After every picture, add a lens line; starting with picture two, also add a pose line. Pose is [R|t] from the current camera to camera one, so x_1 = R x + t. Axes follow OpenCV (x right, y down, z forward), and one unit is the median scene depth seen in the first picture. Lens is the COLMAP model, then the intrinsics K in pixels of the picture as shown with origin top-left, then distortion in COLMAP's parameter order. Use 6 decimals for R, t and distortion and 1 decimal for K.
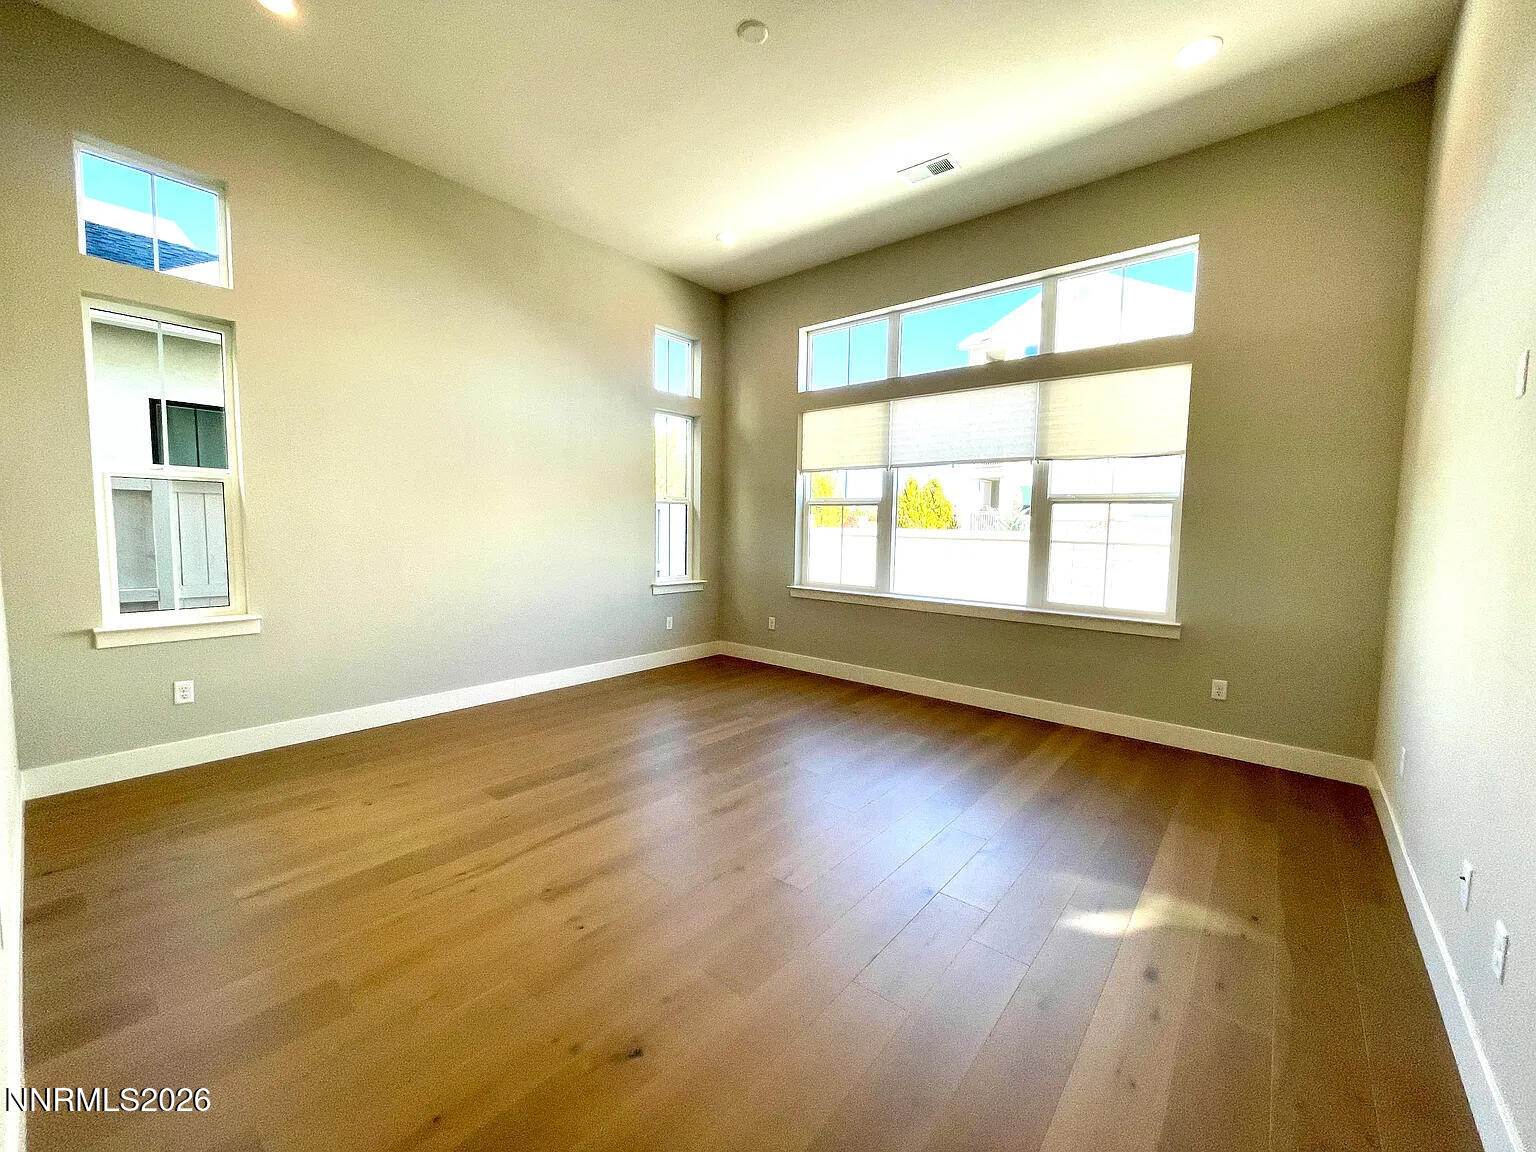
lens RADIAL K [[618.6, 0, 764.7], [0, 618.6, 569.3], [0, 0, 1]] dist [-0.008572, 0.001469]
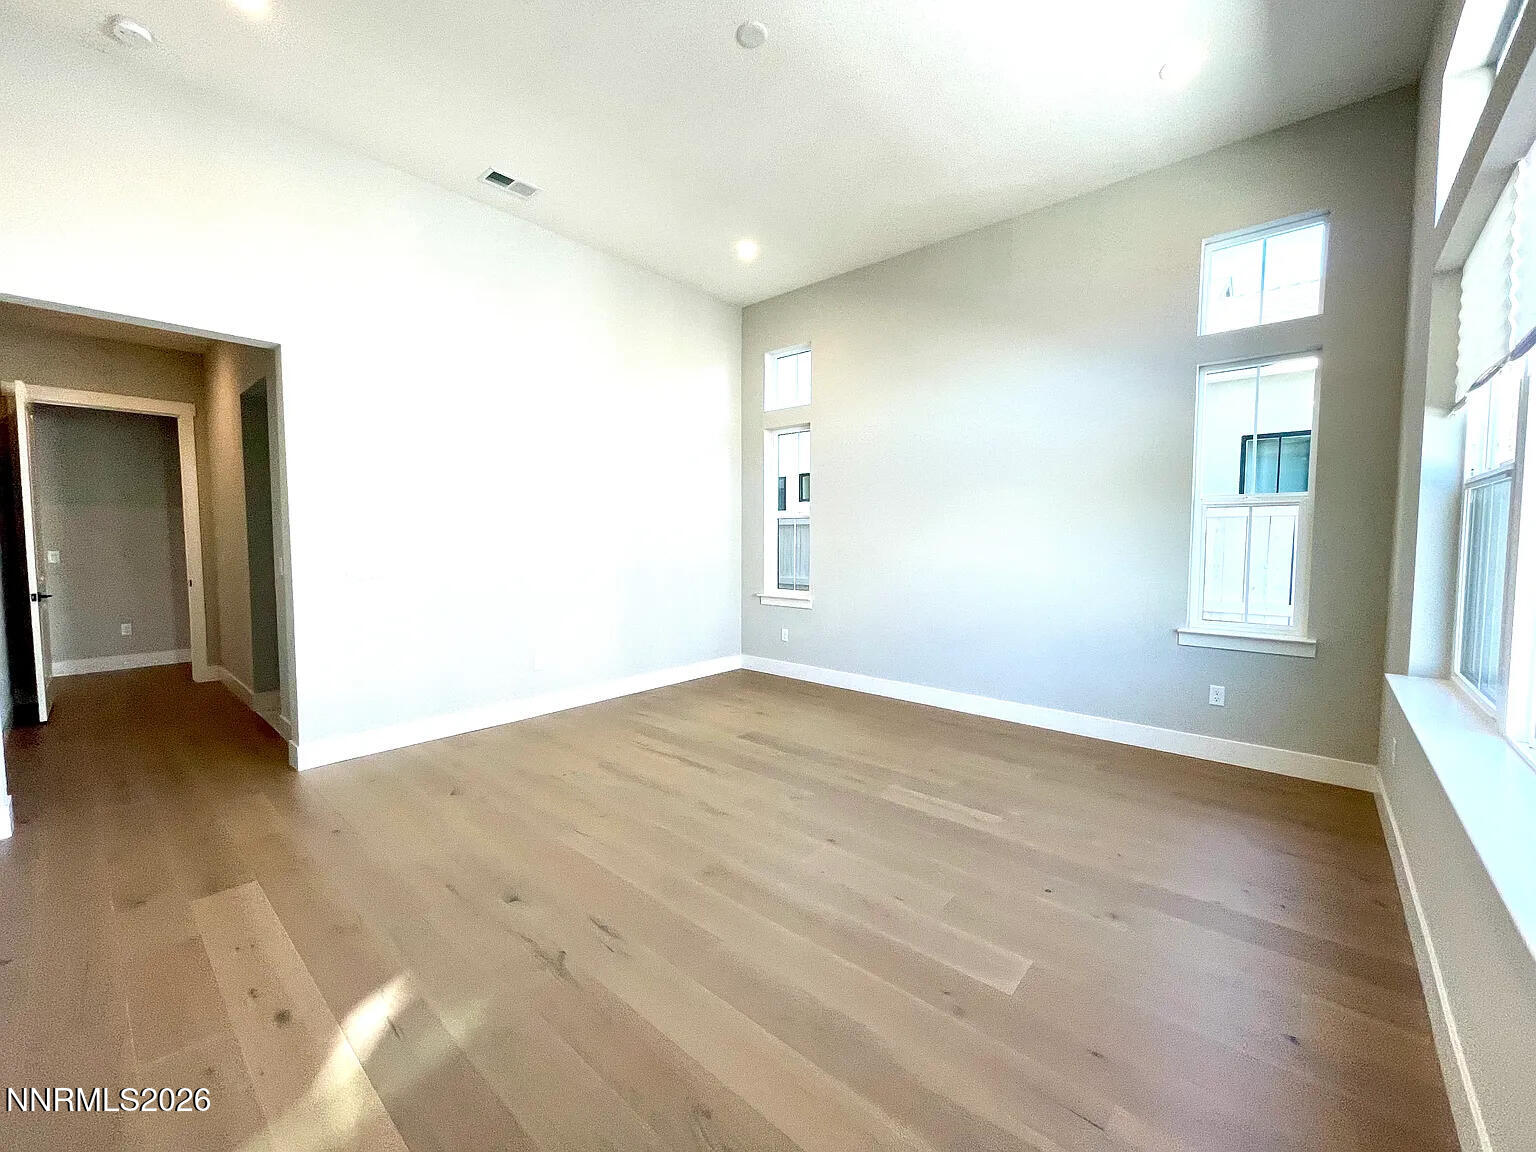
lens RADIAL K [[618.6, 0, 772.3], [0, 618.6, 575.6], [0, 0, 1]] dist [-0.008572, 0.001469]
pose [[-0.012271, 0.046202, -0.998857, 0.884874], [-0.074036, 0.996148, 0.046986, -0.058226], [0.997180, 0.074528, -0.008803, 0.992904]]
